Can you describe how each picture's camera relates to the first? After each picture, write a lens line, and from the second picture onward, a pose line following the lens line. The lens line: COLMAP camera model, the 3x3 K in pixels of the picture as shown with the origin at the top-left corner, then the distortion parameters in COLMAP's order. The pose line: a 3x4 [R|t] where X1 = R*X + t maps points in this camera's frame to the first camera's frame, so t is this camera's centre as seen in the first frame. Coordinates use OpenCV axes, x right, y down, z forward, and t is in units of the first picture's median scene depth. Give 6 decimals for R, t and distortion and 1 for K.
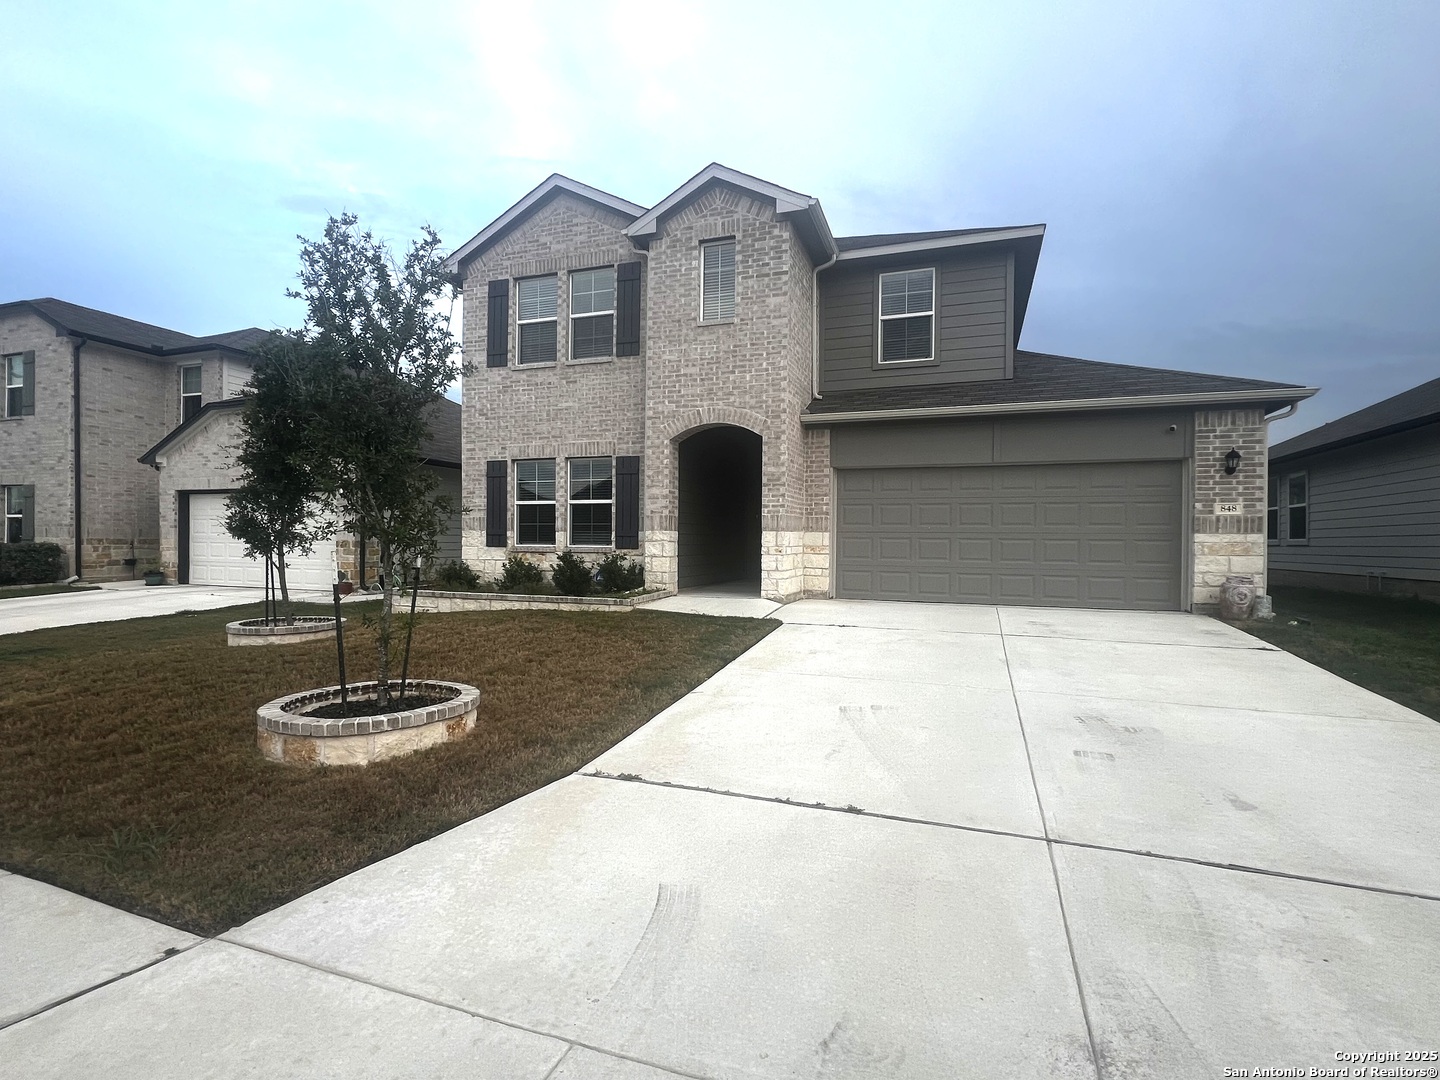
lens RADIAL K [[698.6, 0, 720.0], [0, 698.6, 540.0], [0, 0, 1]] dist [-0.001315, -0.000137]
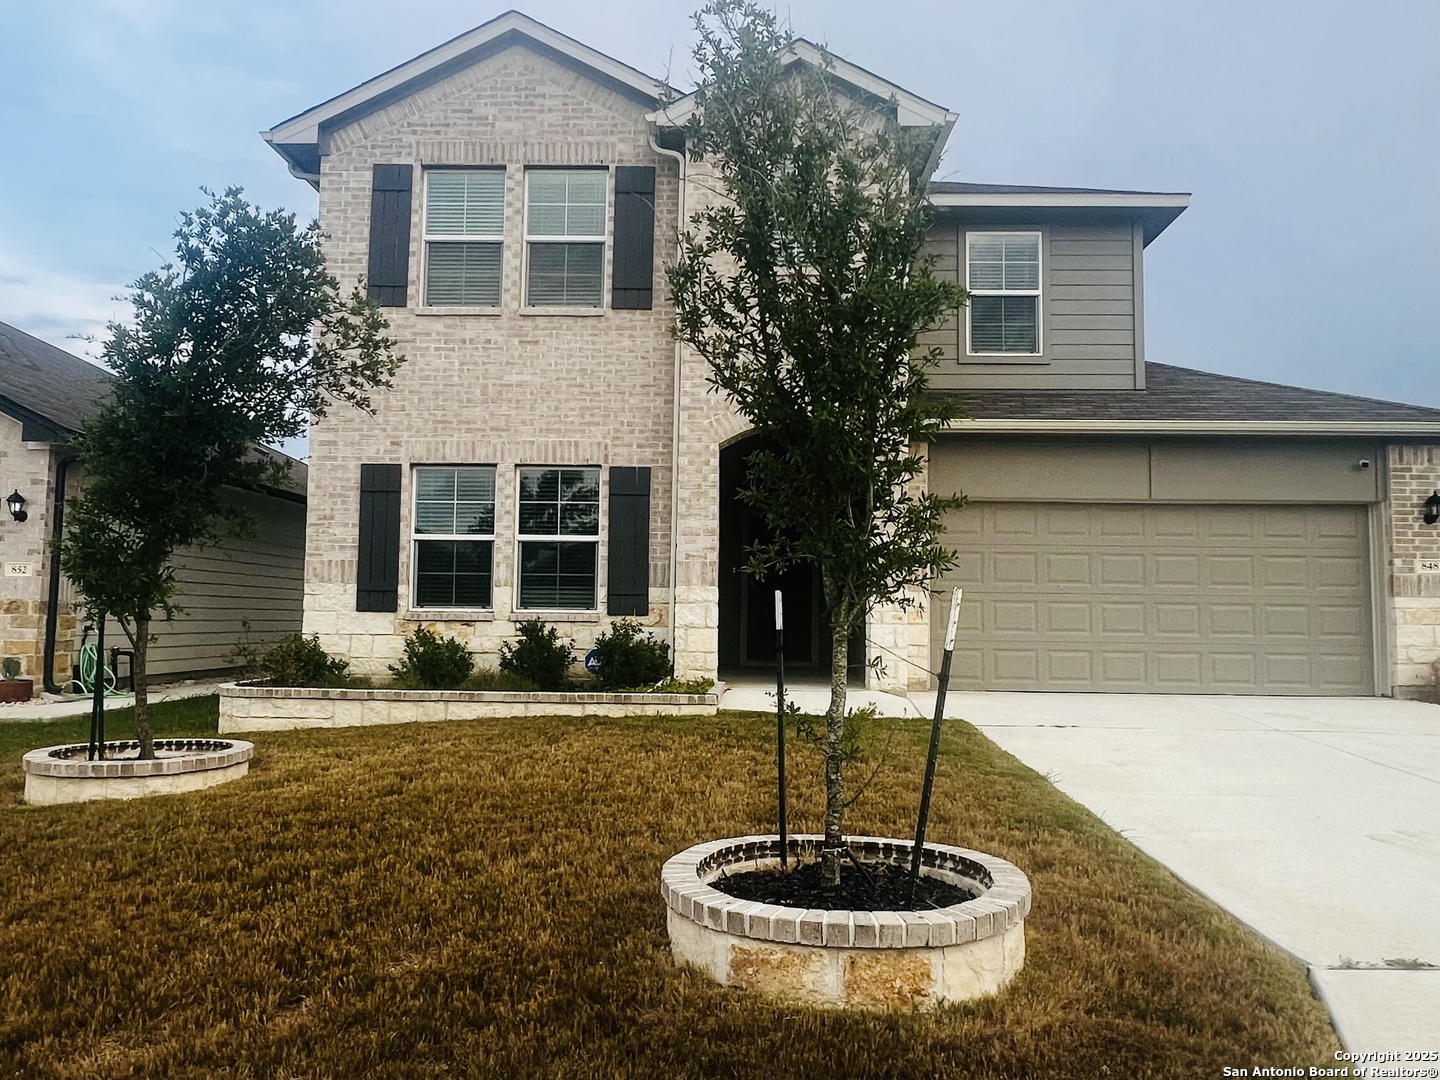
lens RADIAL K [[1028.6, 0, 720.0], [0, 1028.6, 540.0], [0, 0, 1]] dist [0.000941, 0.000204]
pose [[0.948949, 0.027511, 0.314228, -0.340063], [-0.004335, 0.997233, -0.074219, 0.013259], [-0.315400, 0.069068, 0.946442, 0.107415]]
